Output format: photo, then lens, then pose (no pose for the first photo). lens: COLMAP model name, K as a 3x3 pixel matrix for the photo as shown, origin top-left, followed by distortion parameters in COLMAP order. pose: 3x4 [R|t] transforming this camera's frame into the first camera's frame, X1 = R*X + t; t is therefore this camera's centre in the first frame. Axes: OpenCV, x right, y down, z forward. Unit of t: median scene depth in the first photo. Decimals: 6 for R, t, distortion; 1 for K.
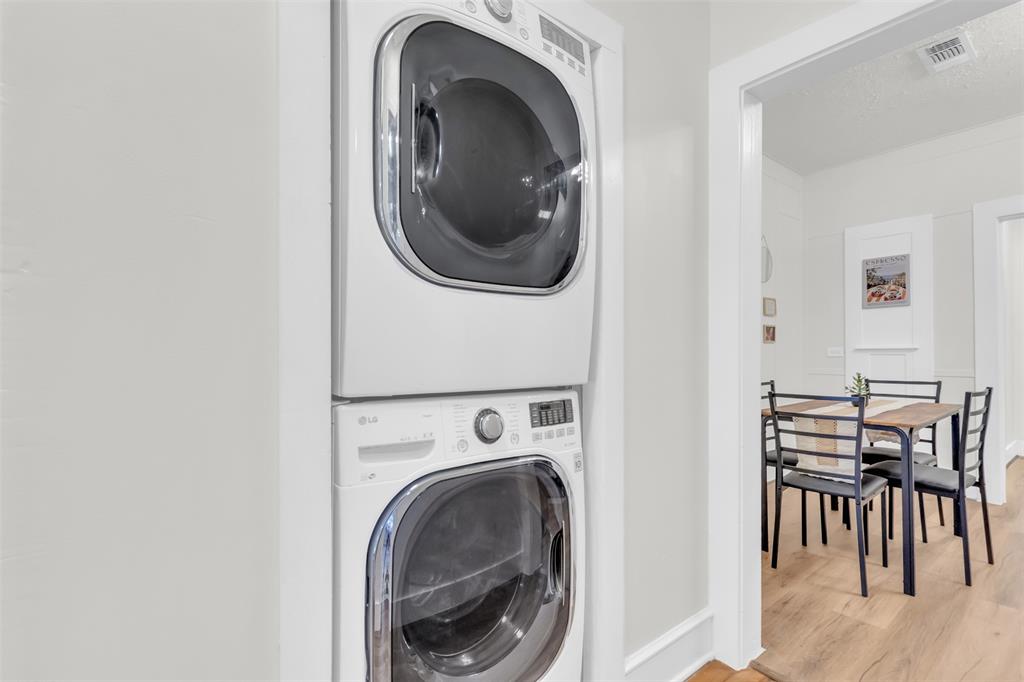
lens RADIAL K [[474.6, 0, 511.9], [0, 474.6, 345.5], [0, 0, 1]] dist [0.002843, 0.000179]
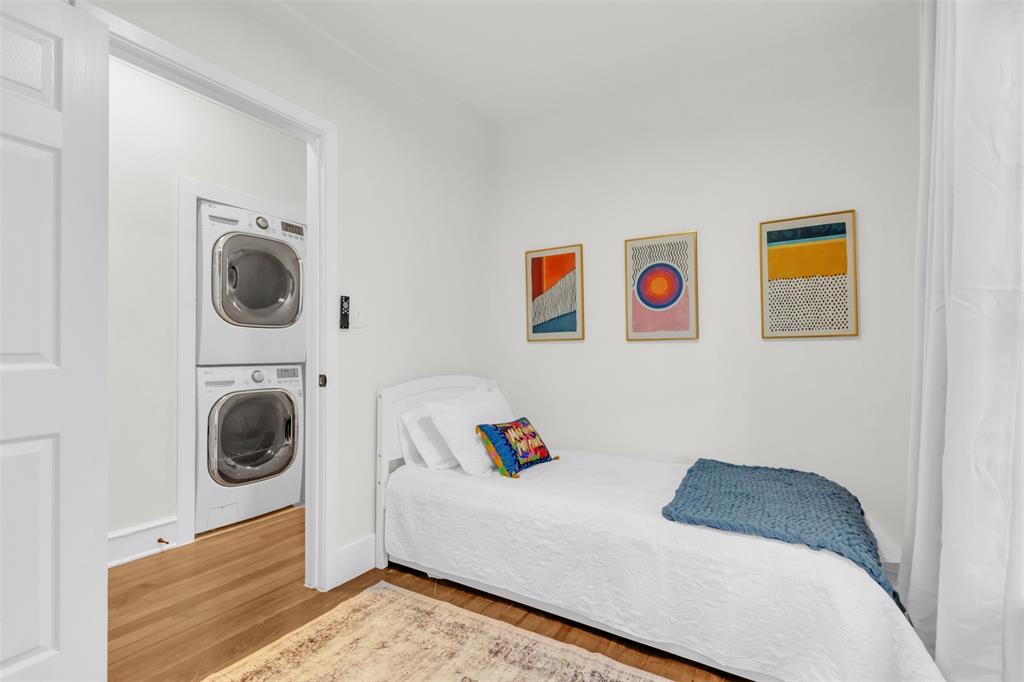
lens RADIAL K [[474.6, 0, 514.8], [0, 474.6, 346.1], [0, 0, 1]] dist [0.002843, 0.000179]
pose [[0.931799, 0.003844, 0.362954, 0.335816], [-0.004408, 0.999990, 0.000724, -0.013701], [-0.362948, -0.002275, 0.931807, -2.079688]]
